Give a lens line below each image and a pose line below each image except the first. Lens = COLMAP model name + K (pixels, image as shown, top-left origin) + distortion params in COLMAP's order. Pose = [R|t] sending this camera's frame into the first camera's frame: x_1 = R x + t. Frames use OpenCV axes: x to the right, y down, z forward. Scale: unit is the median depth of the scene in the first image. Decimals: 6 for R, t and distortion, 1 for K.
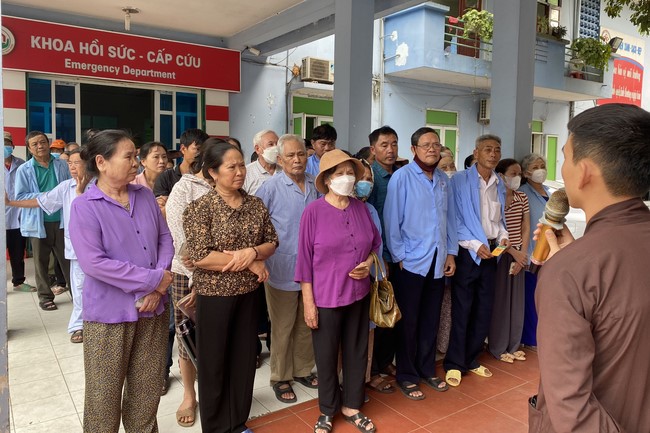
lens RADIAL K [[492.4, 0, 324.8], [0, 492.4, 191.8], [0, 0, 1]] dist [0.012993, -0.004529]
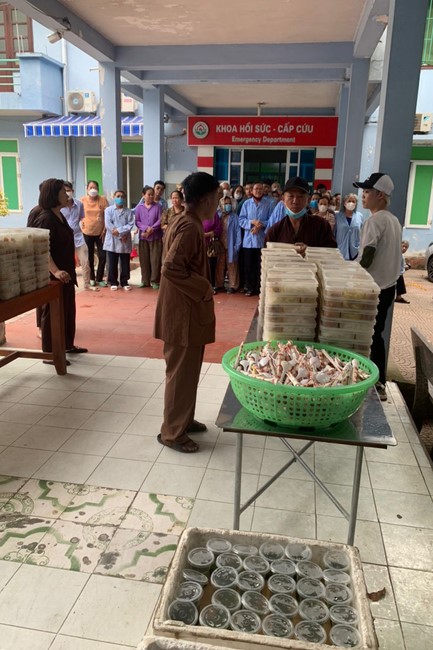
lens RADIAL K [[517.9, 0, 216.5], [0, 517.9, 325.0], [0, 0, 1]] dist [-0.003732, -0.008789]
pose [[0.709233, 0.178108, -0.682104, 0.721380], [-0.057274, 0.978918, 0.196060, 0.025325], [0.702644, -0.099985, 0.704482, -0.355823]]
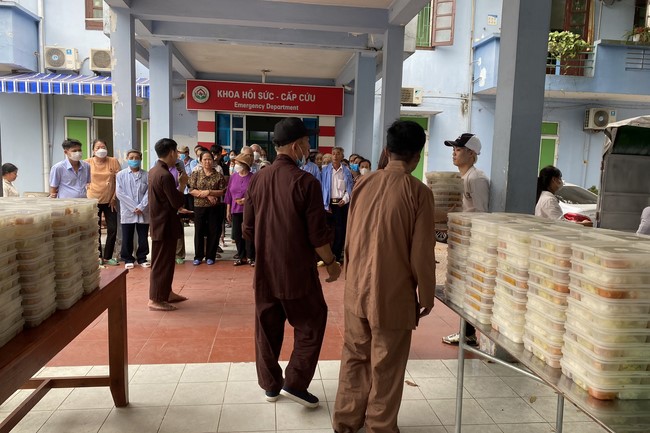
lens RADIAL K [[492.1, 0, 325.0], [0, 492.1, 216.5], [0, 0, 1]] dist [0.026743, -0.027392]
pose [[0.878932, 0.060252, -0.473125, 0.526162], [-0.045378, 0.998053, 0.042802, 0.036202], [0.474783, -0.016151, 0.879955, -0.328658]]
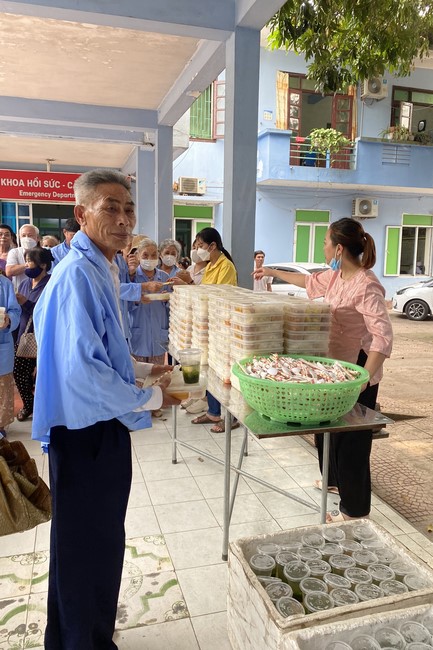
lens RADIAL K [[509.5, 0, 216.6], [0, 509.5, 318.9], [0, 0, 1]] dist [0.013025, -0.003261]
pose [[0.947135, 0.039704, -0.318369, 0.631590], [-0.020518, 0.997778, 0.063392, 0.044531], [0.320178, -0.053509, 0.945845, -0.431381]]
